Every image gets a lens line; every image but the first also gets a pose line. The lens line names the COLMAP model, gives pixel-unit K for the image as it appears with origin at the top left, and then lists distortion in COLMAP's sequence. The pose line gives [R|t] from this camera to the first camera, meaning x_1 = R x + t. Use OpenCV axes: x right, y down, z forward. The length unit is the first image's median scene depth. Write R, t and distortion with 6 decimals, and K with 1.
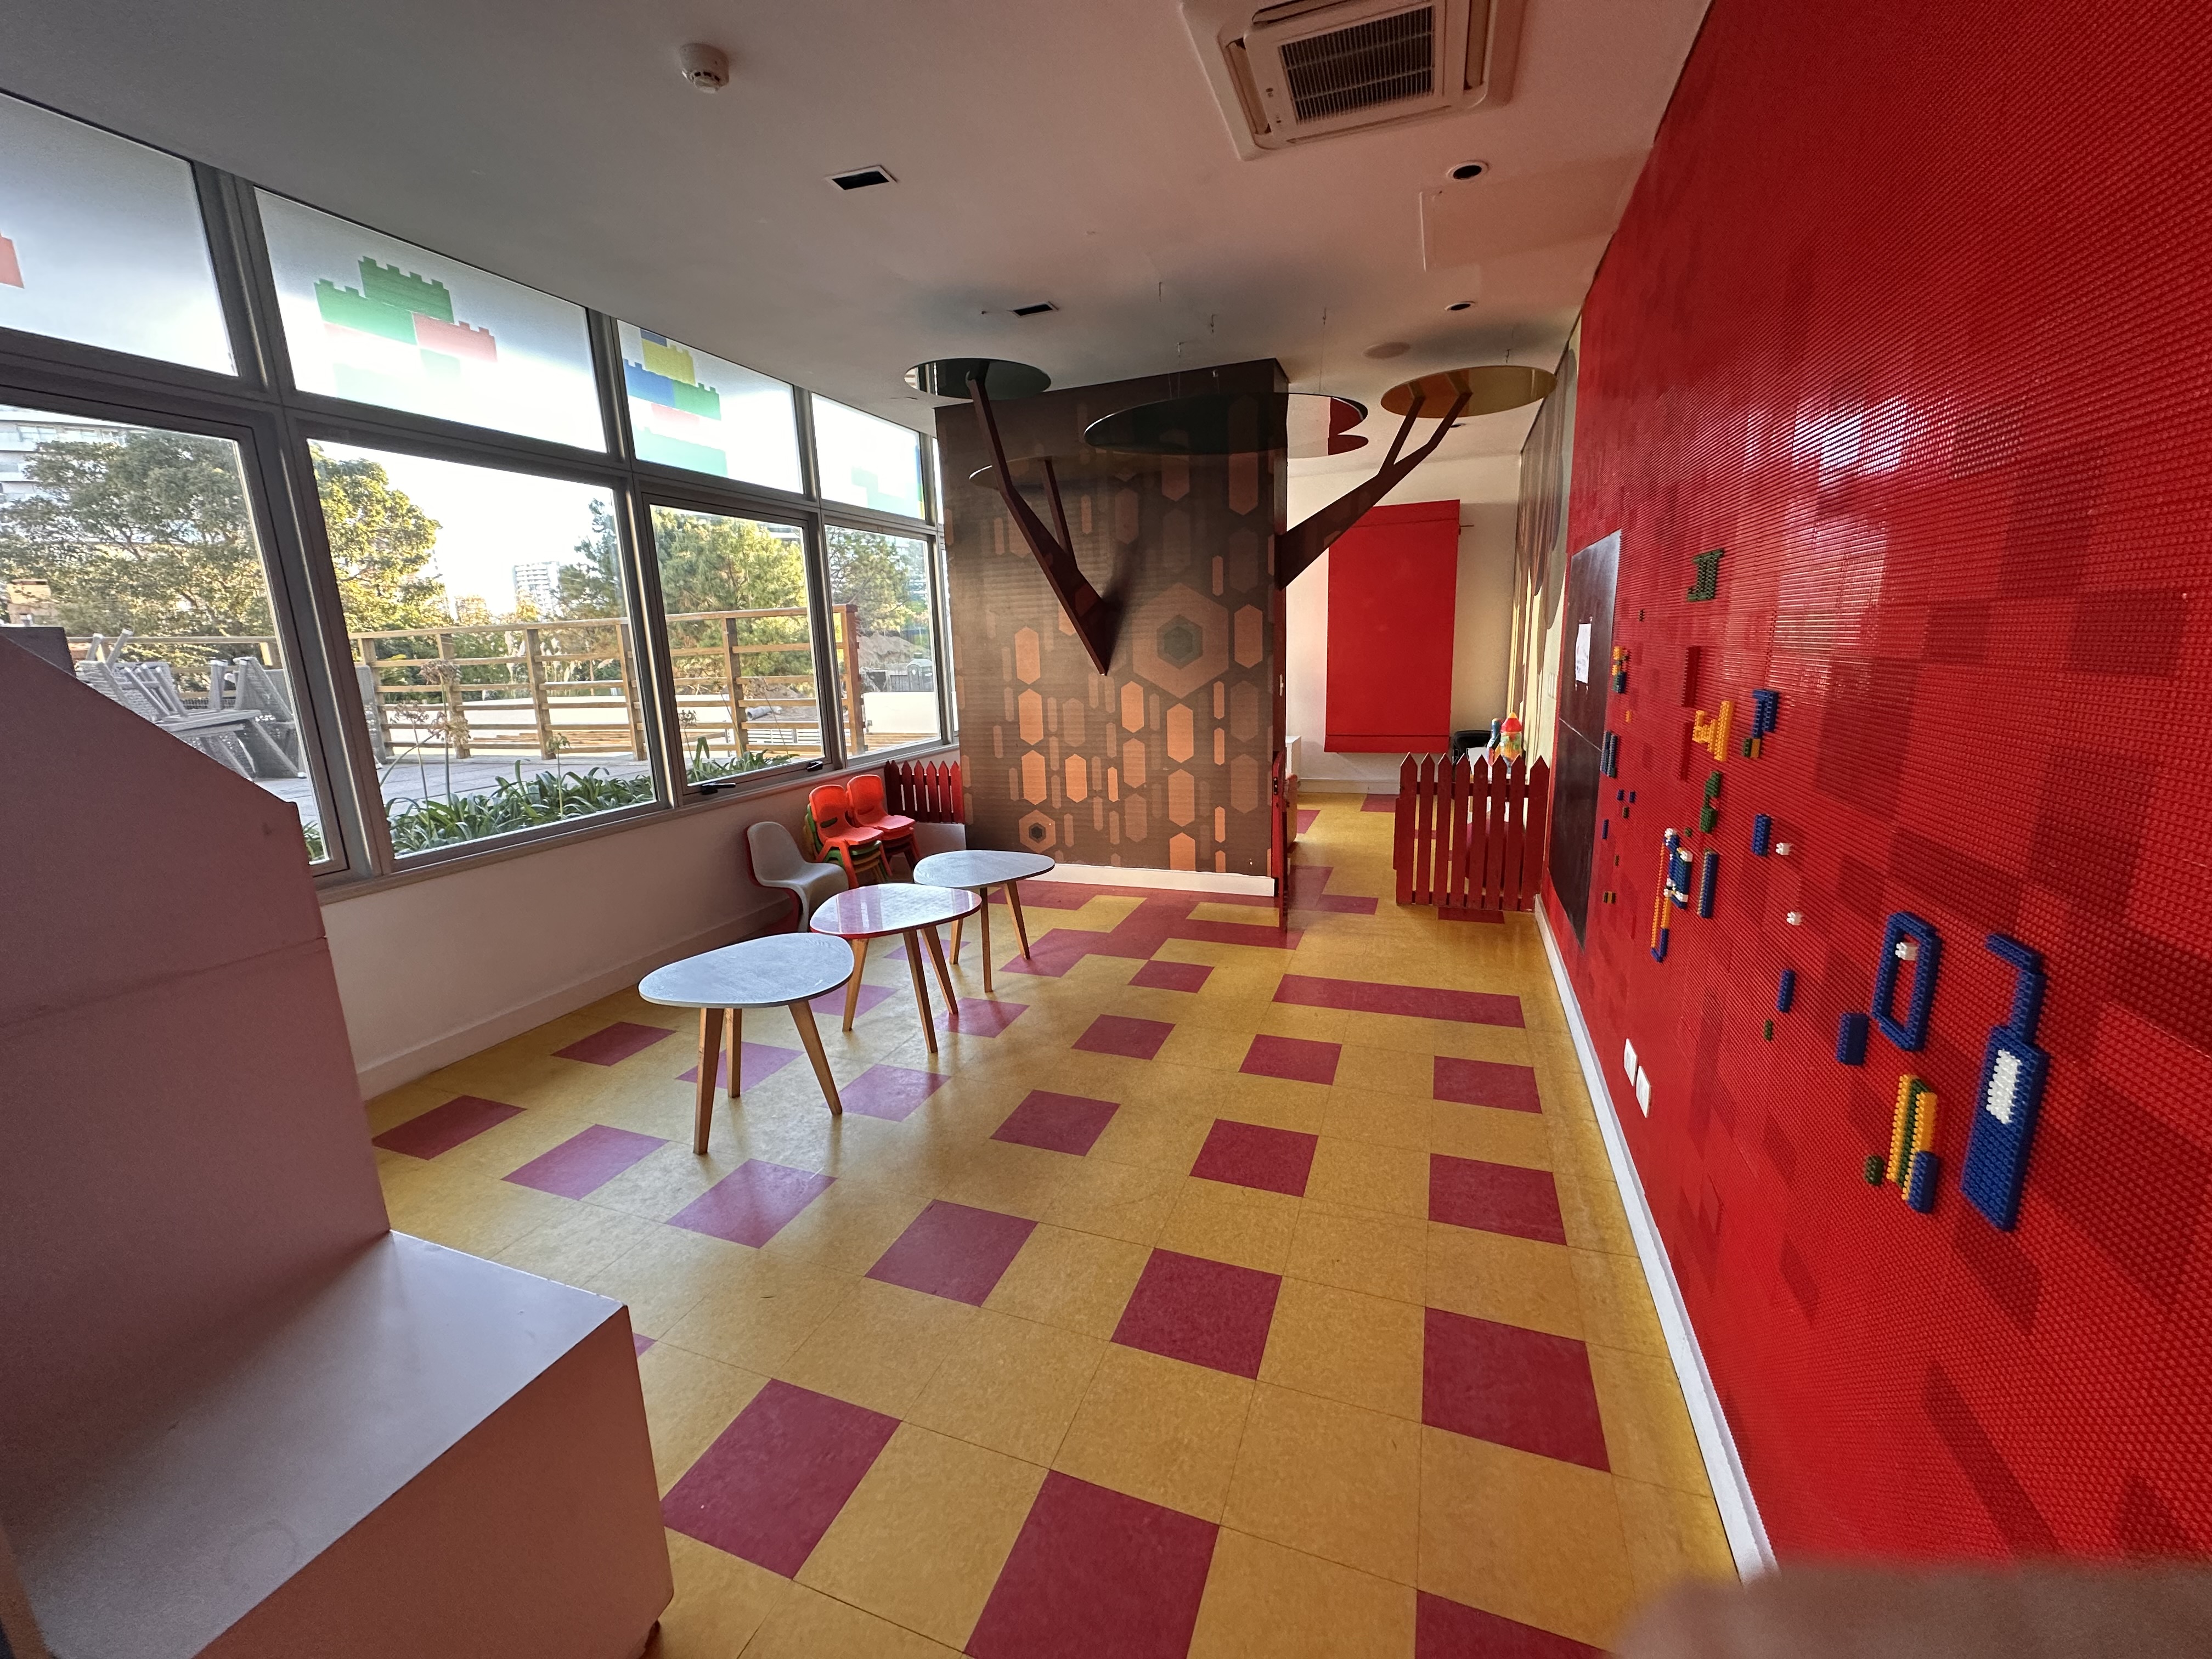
lens RADIAL K [[882.0, 0, 1103.3], [0, 882.0, 831.8], [0, 0, 1]] dist [-0.001645, 0.000674]
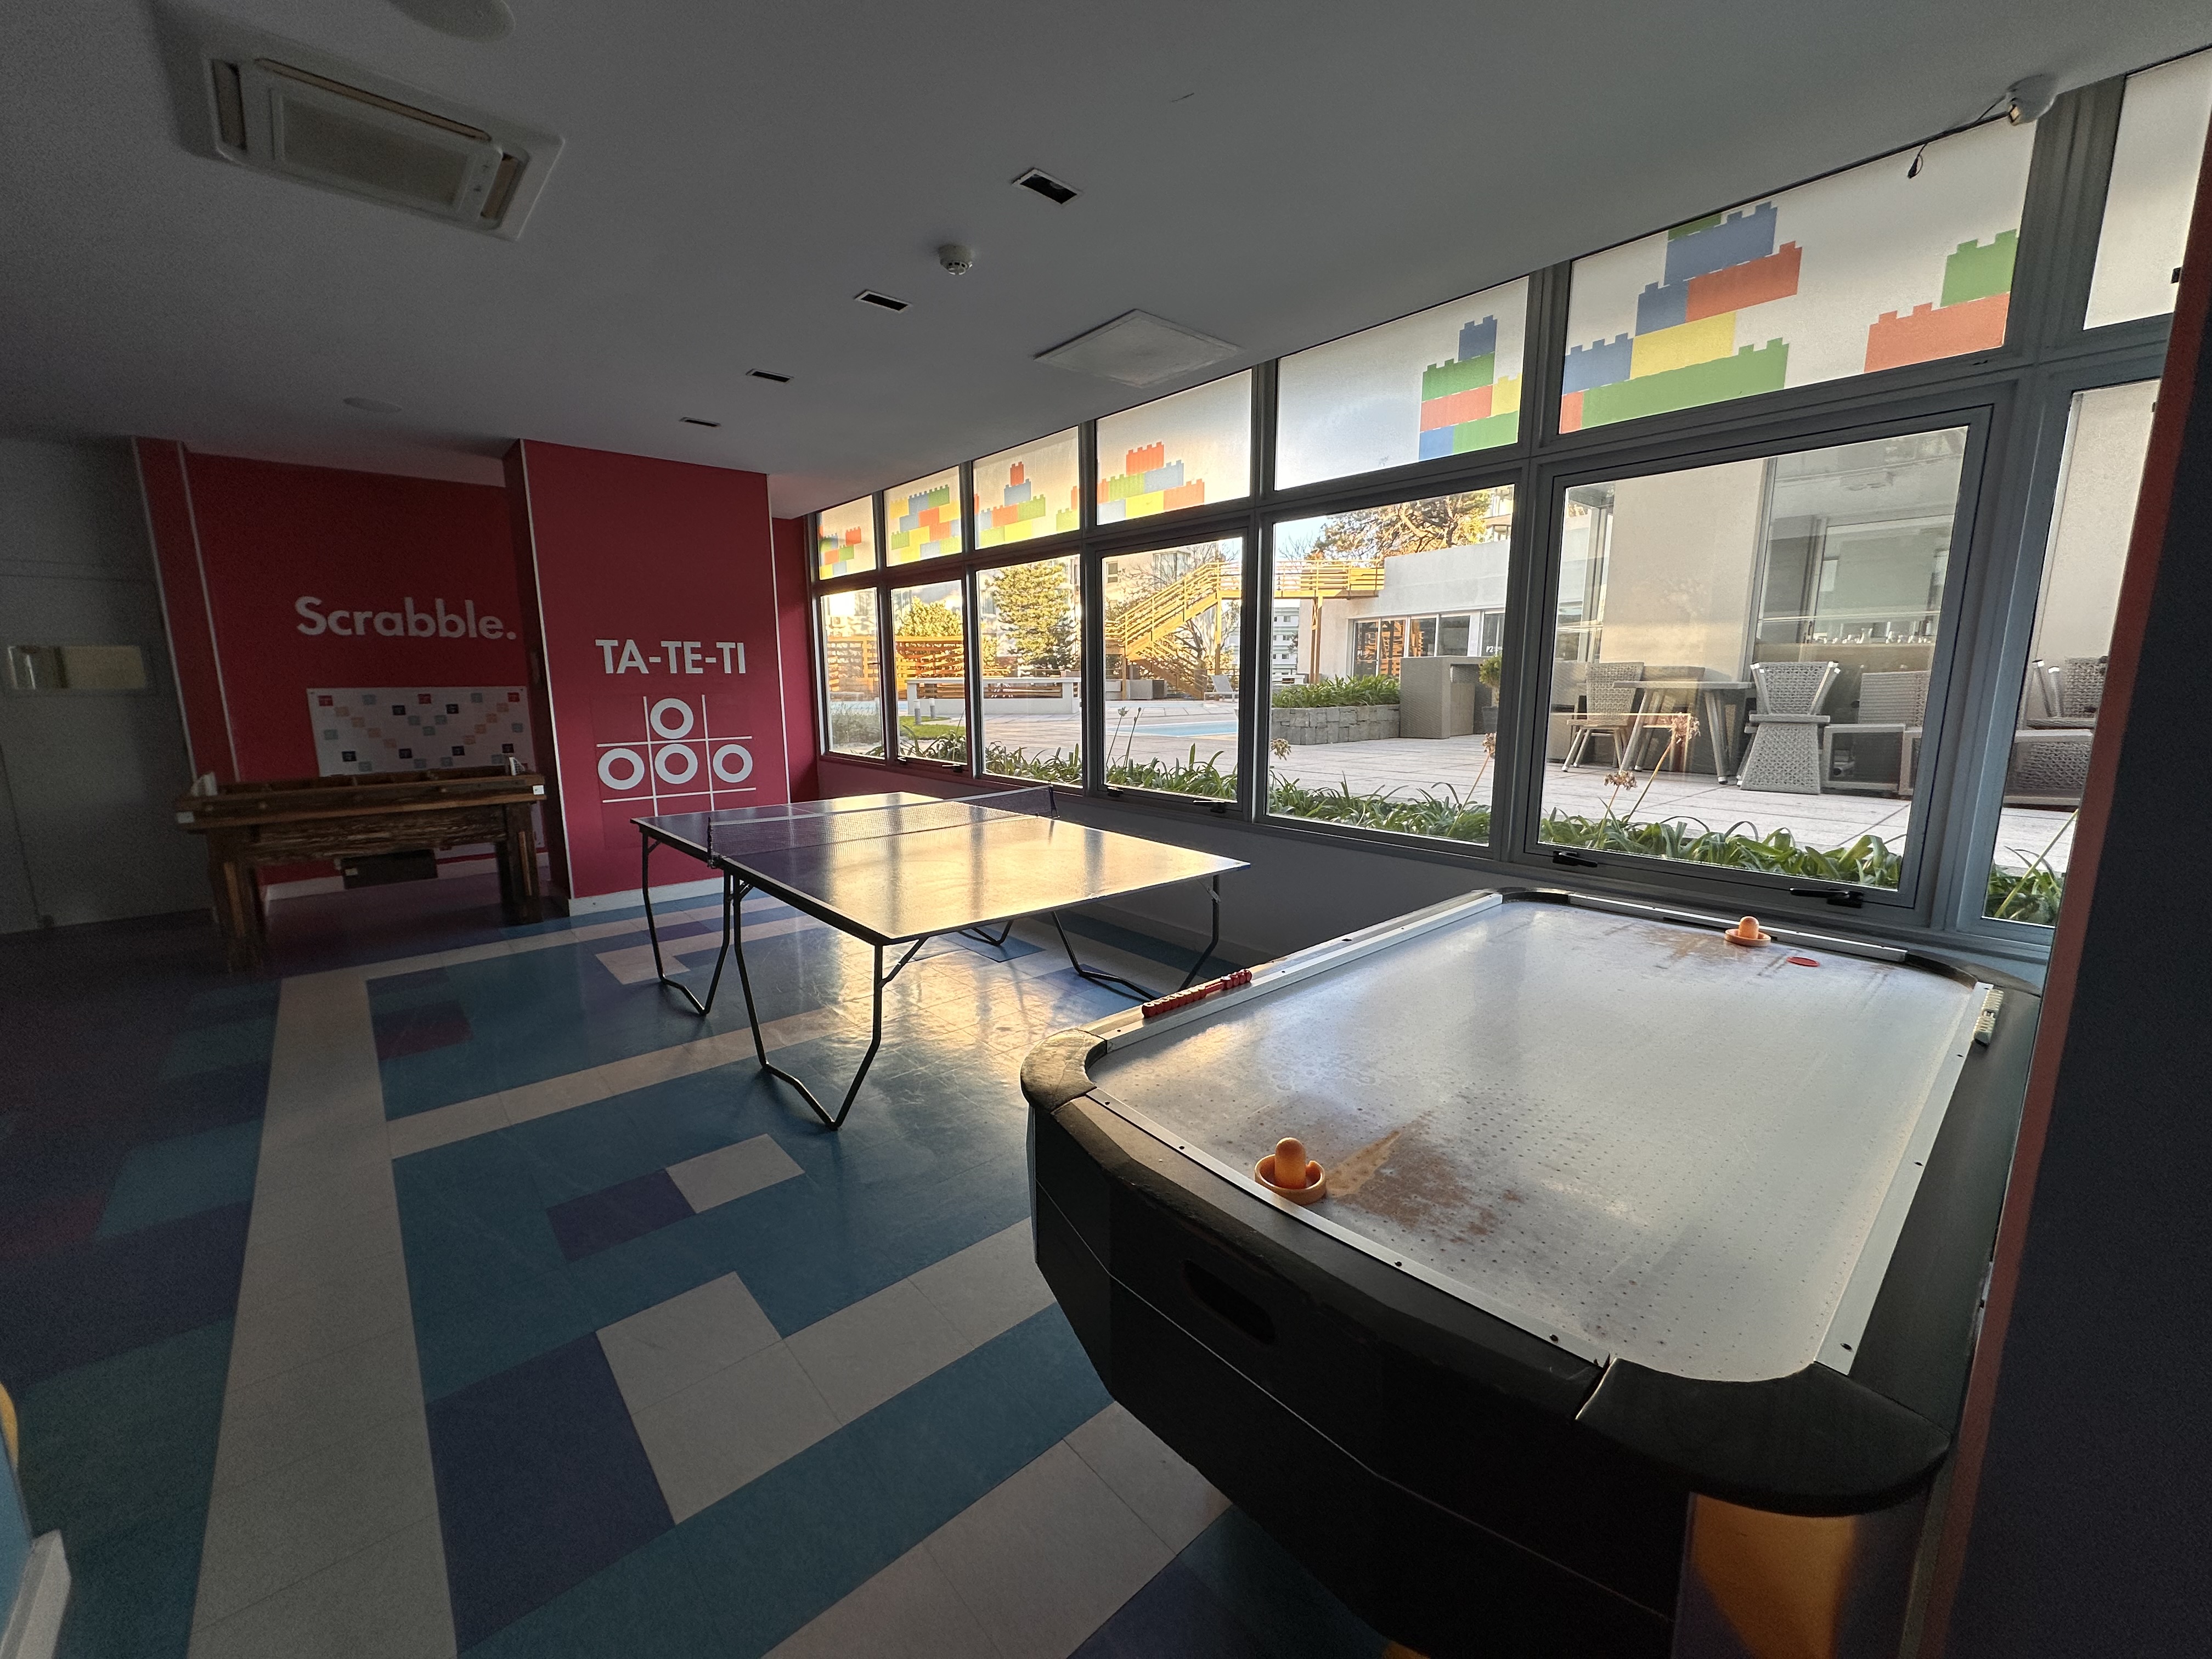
lens RADIAL K [[882.0, 0, 1110.7], [0, 882.0, 825.2], [0, 0, 1]] dist [-0.001645, 0.000674]
pose [[-0.463457, 0.187235, -0.866112, 0.644804], [-0.162887, 0.942765, 0.290967, -0.370235], [0.871020, 0.275929, -0.406433, 1.591259]]
